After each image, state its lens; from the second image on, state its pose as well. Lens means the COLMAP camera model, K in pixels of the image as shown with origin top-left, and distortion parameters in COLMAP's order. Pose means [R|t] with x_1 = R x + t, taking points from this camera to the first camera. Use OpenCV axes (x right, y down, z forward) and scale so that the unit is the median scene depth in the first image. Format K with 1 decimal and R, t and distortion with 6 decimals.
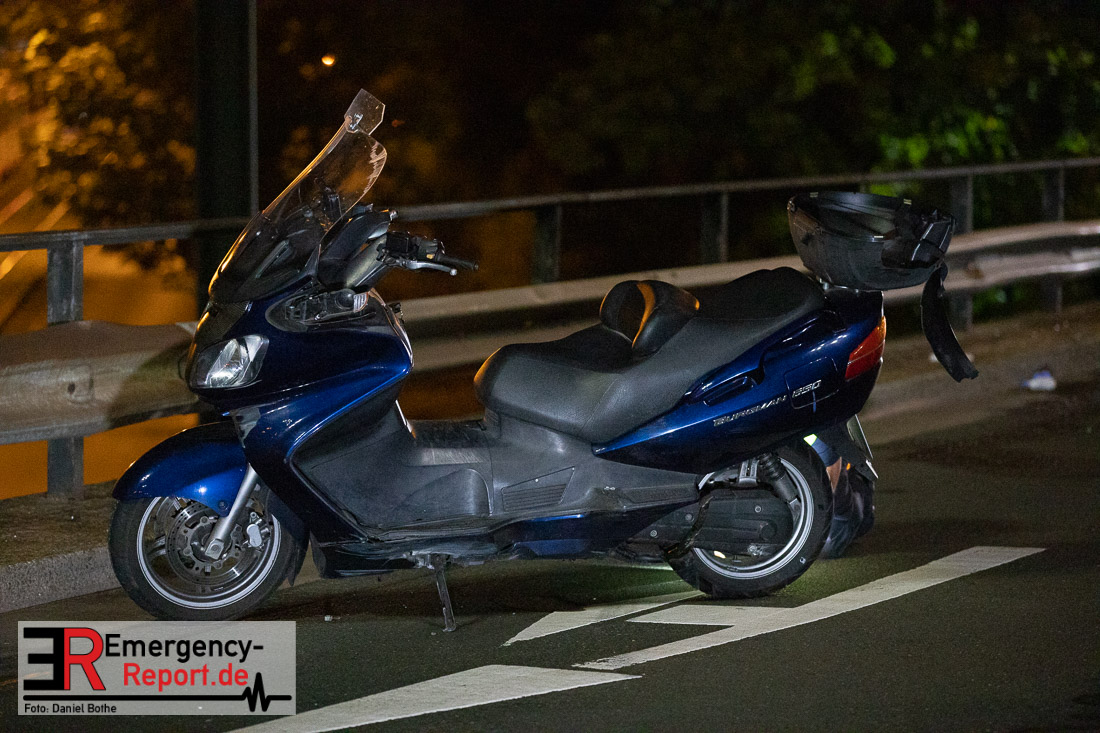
lens RADIAL K [[4460.7, 0, 550.1], [0, 4460.7, 366.7], [0, 0, 1]] dist [0.313890, 0.000000]
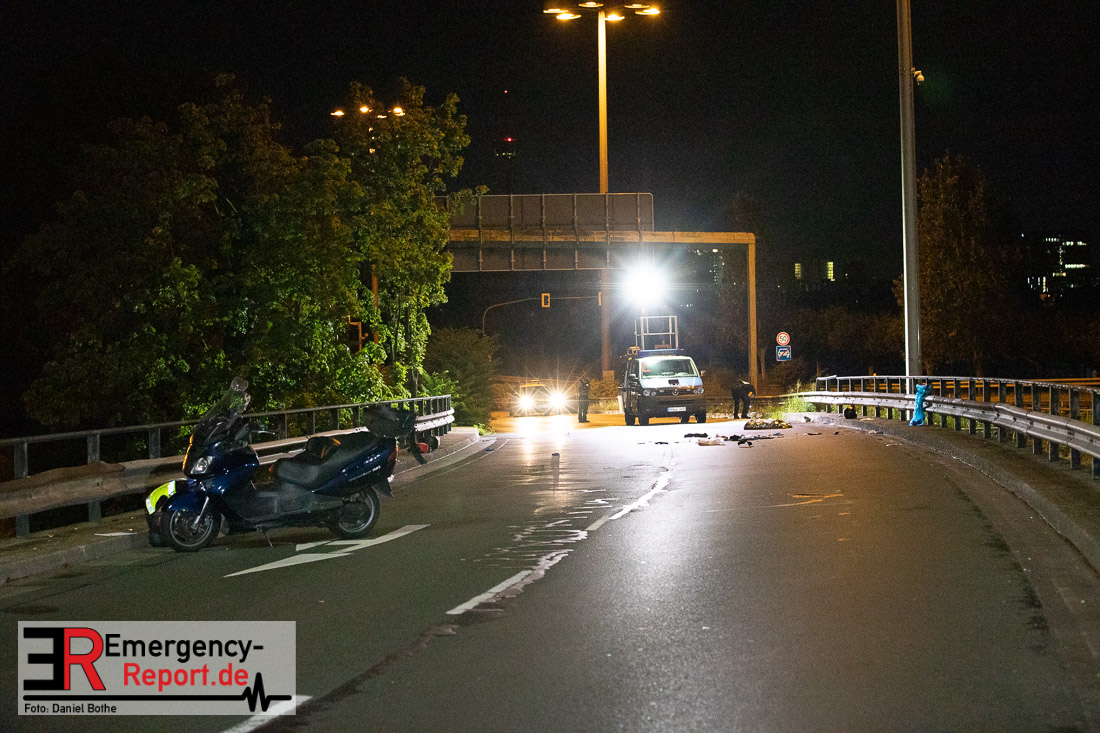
lens RADIAL K [[2354.3, 0, 550.0], [0, 2354.3, 366.3], [0, 0, 1]] dist [-0.276203, 0.000000]
pose [[0.960245, -0.027748, 0.277775, -0.279983], [0.047053, 0.996899, -0.063075, 0.043170], [-0.275163, 0.073638, 0.958573, -0.608901]]
